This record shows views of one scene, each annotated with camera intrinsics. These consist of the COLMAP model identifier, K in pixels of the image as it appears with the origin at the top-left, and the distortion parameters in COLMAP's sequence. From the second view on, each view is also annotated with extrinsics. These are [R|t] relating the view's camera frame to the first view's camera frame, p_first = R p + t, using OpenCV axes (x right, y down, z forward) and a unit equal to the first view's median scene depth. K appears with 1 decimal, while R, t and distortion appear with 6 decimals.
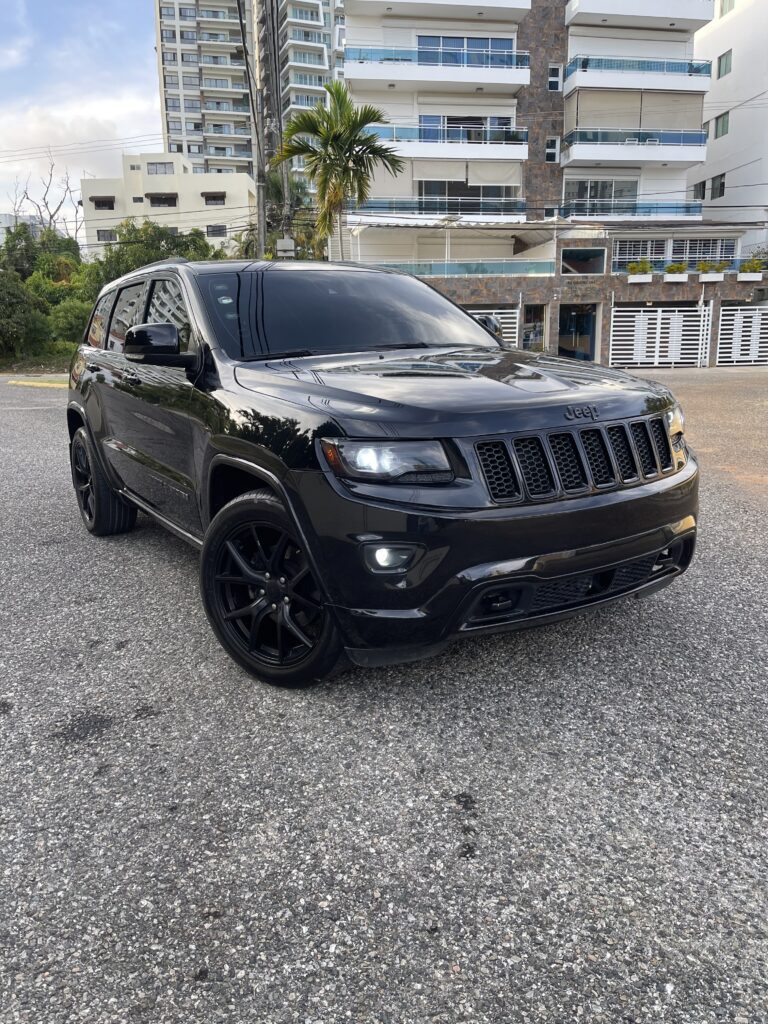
lens RADIAL K [[744.2, 0, 393.0], [0, 744.2, 514.9], [0, 0, 1]] dist [0.064998, 0.000359]
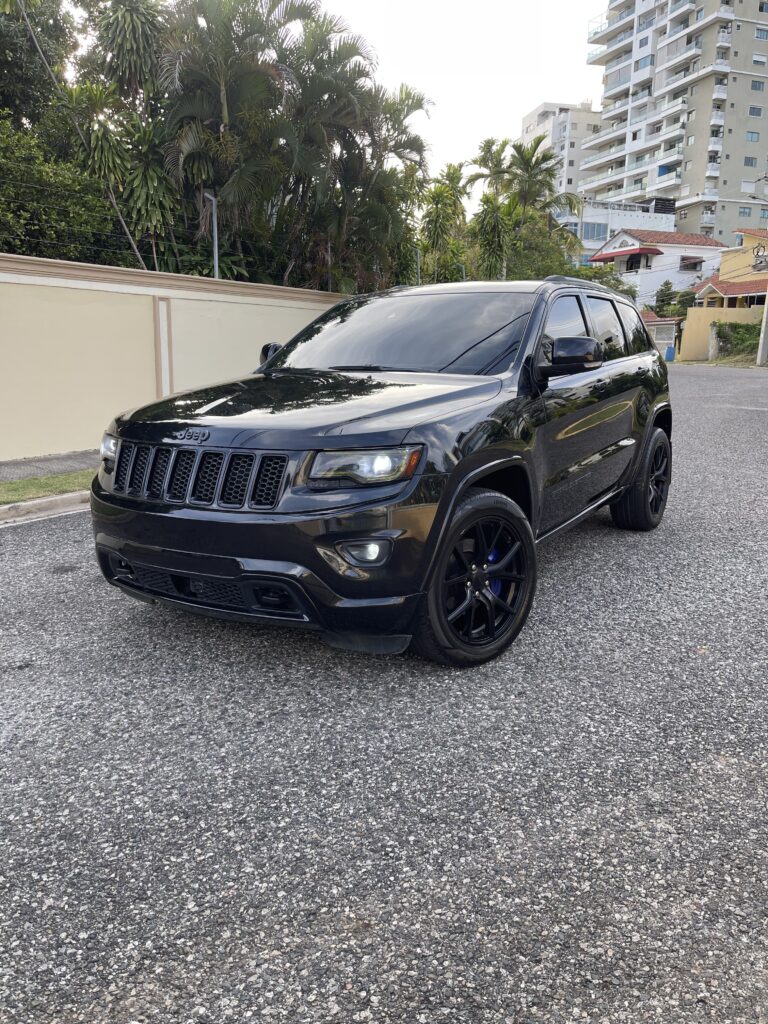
lens RADIAL K [[744.2, 0, 381.0], [0, 744.2, 505.2], [0, 0, 1]] dist [0.064998, 0.000359]
pose [[0.453666, 0.198441, -0.868797, 1.214158], [-0.192082, 0.973752, 0.122113, -0.198597], [0.870225, 0.111482, 0.479875, 0.595489]]
